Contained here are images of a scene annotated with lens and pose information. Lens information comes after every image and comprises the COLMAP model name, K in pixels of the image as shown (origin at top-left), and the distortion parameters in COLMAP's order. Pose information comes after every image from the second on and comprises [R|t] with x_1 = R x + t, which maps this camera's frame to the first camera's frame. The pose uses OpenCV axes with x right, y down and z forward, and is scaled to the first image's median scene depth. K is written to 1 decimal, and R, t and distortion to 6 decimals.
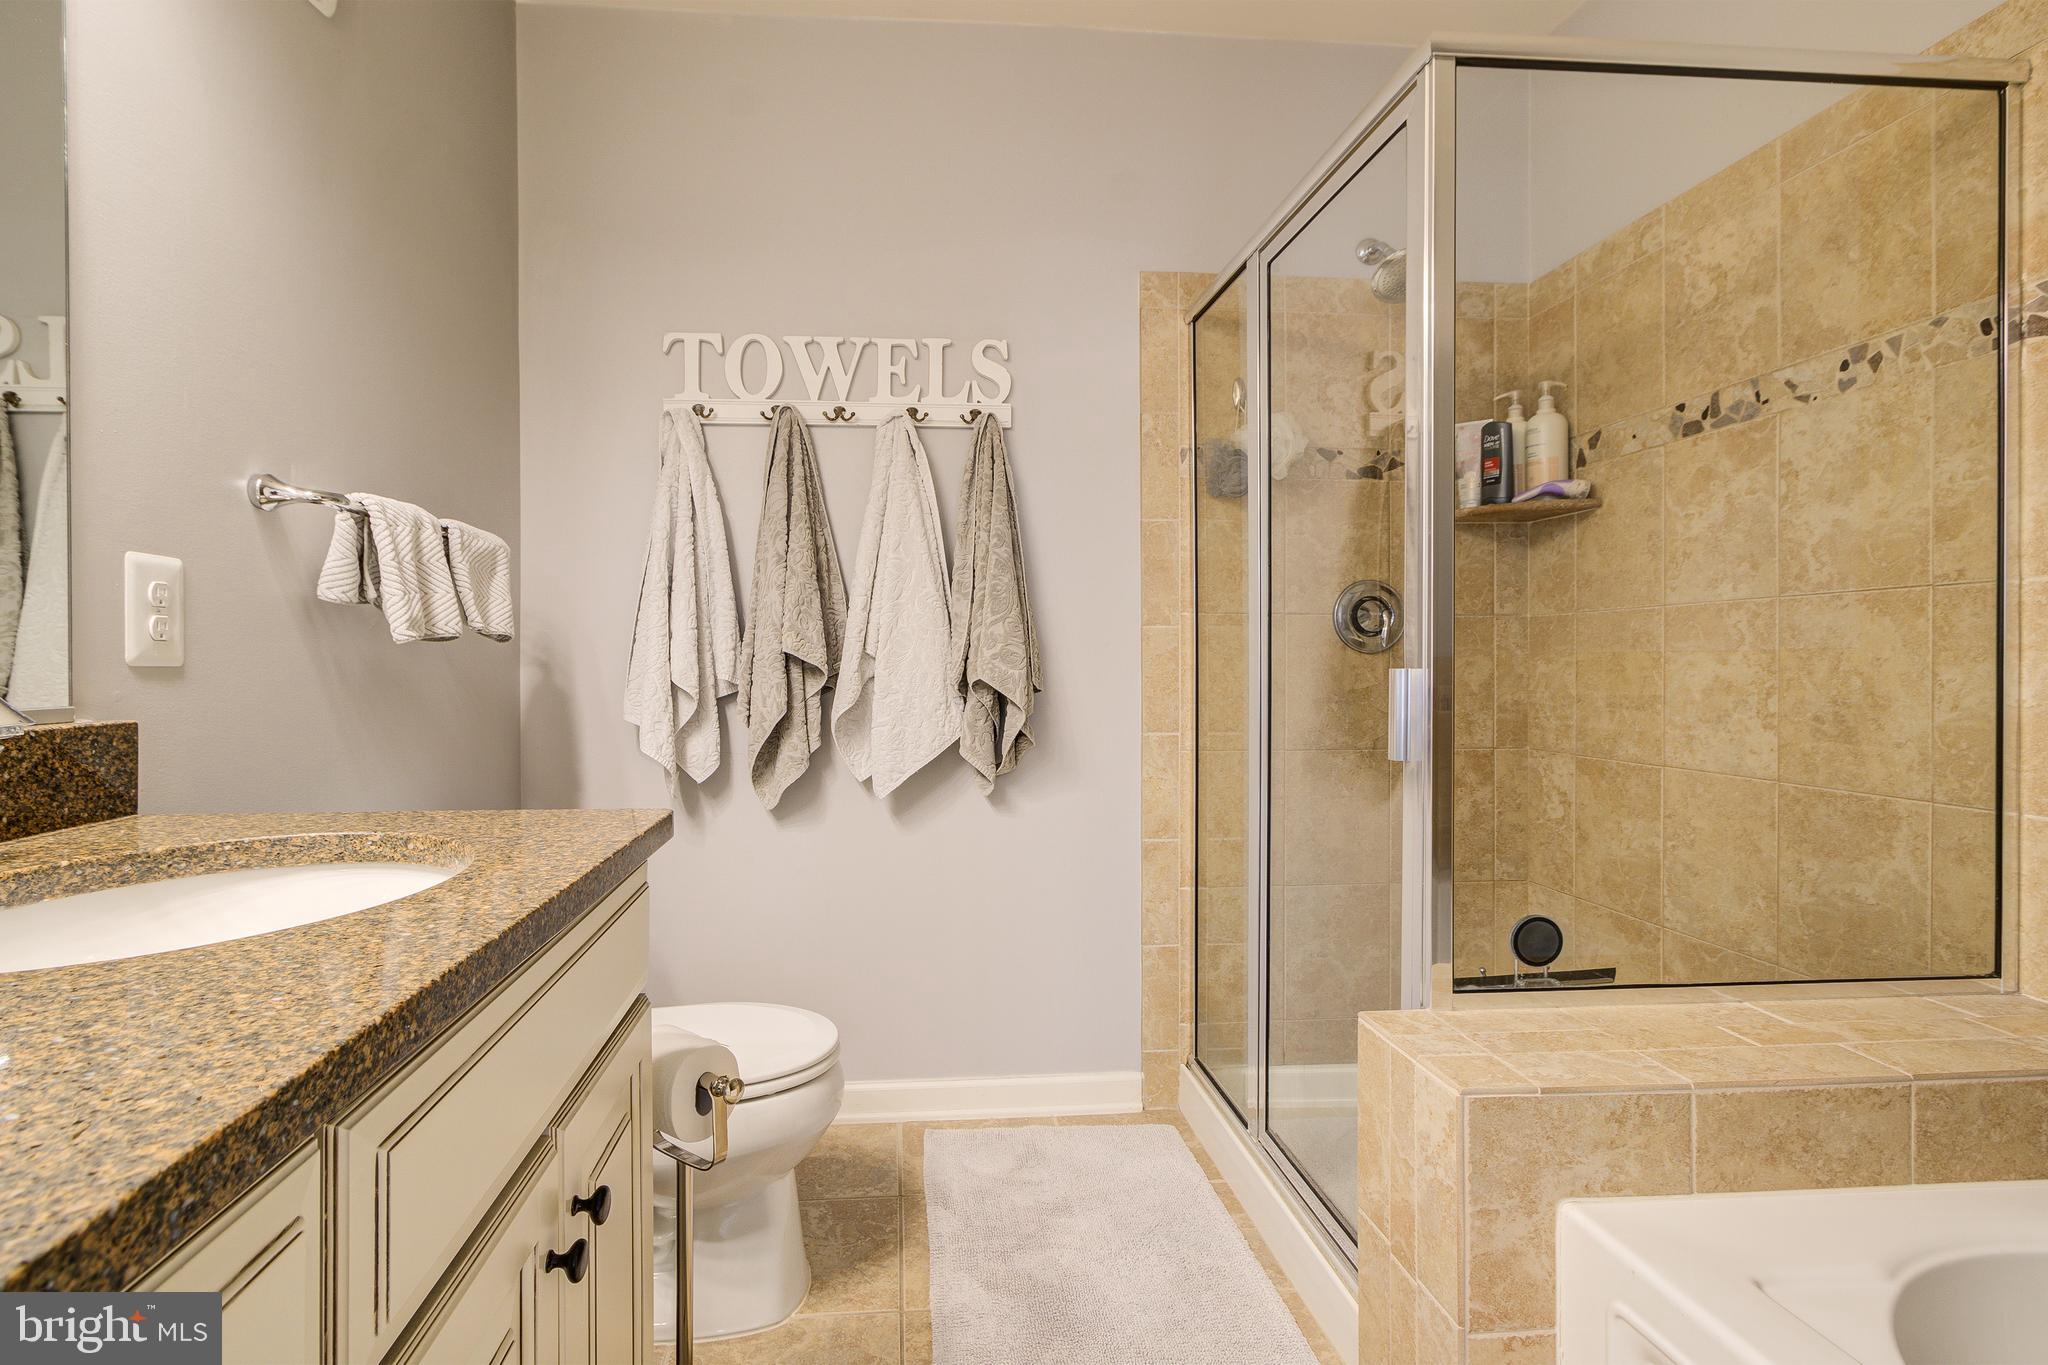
lens RADIAL K [[1049.4, 0, 1017.8], [0, 1049.4, 672.2], [0, 0, 1]] dist [0.003986, 0.001490]
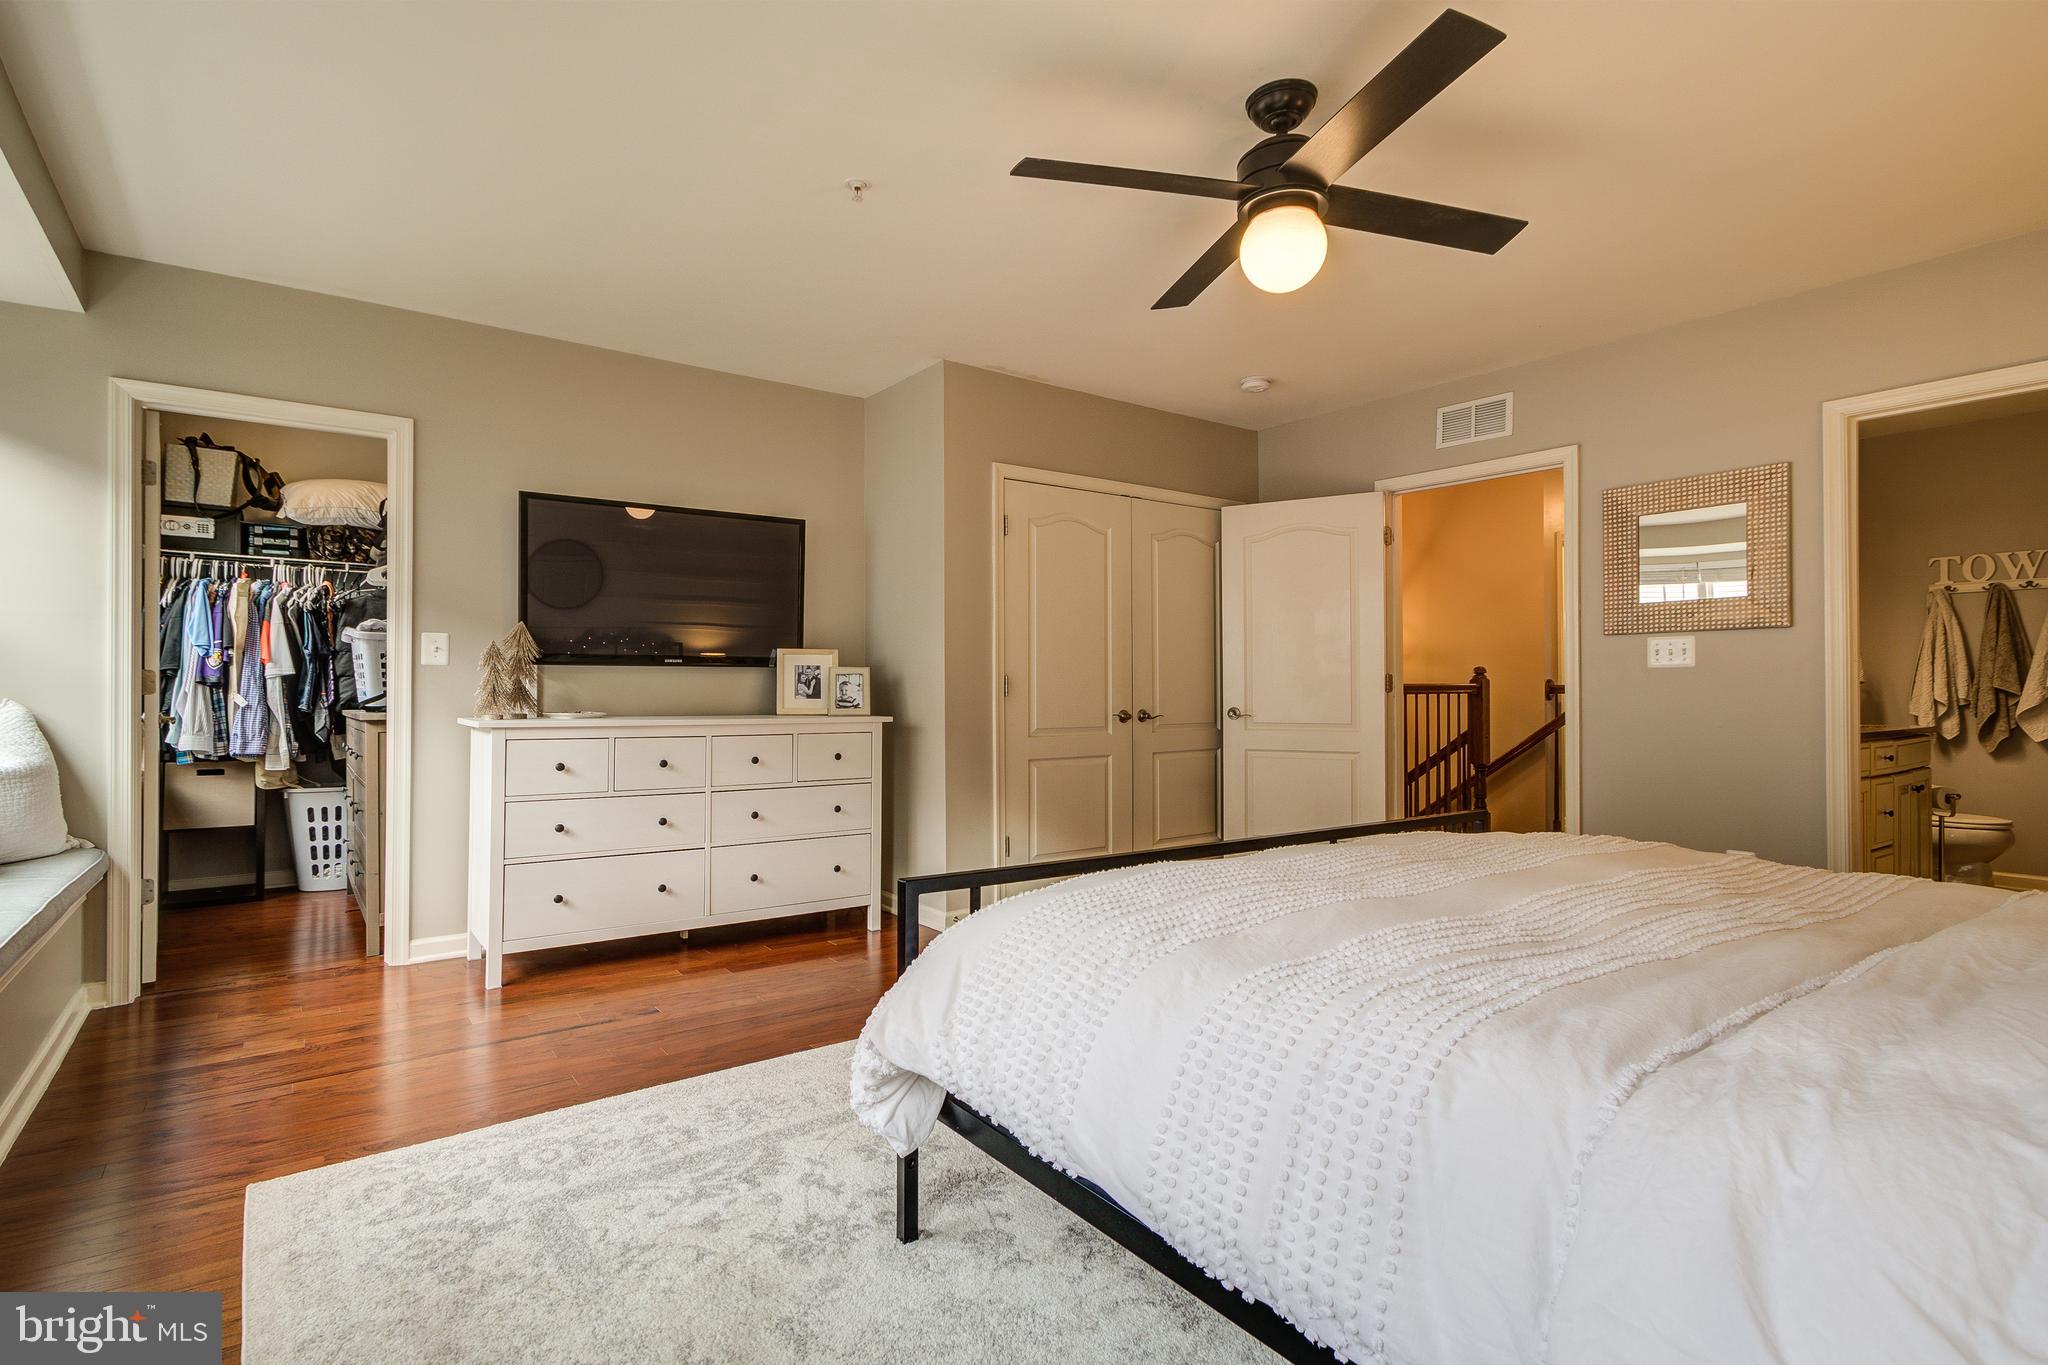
lens RADIAL K [[985.6, 0, 1019.5], [0, 985.6, 677.5], [0, 0, 1]] dist [0.015364, 0.000462]
pose [[0.496531, -0.006776, -0.867992, 0.645282], [-0.005294, 0.999927, -0.010835, -0.004651], [0.868003, 0.009975, 0.496459, -2.045749]]
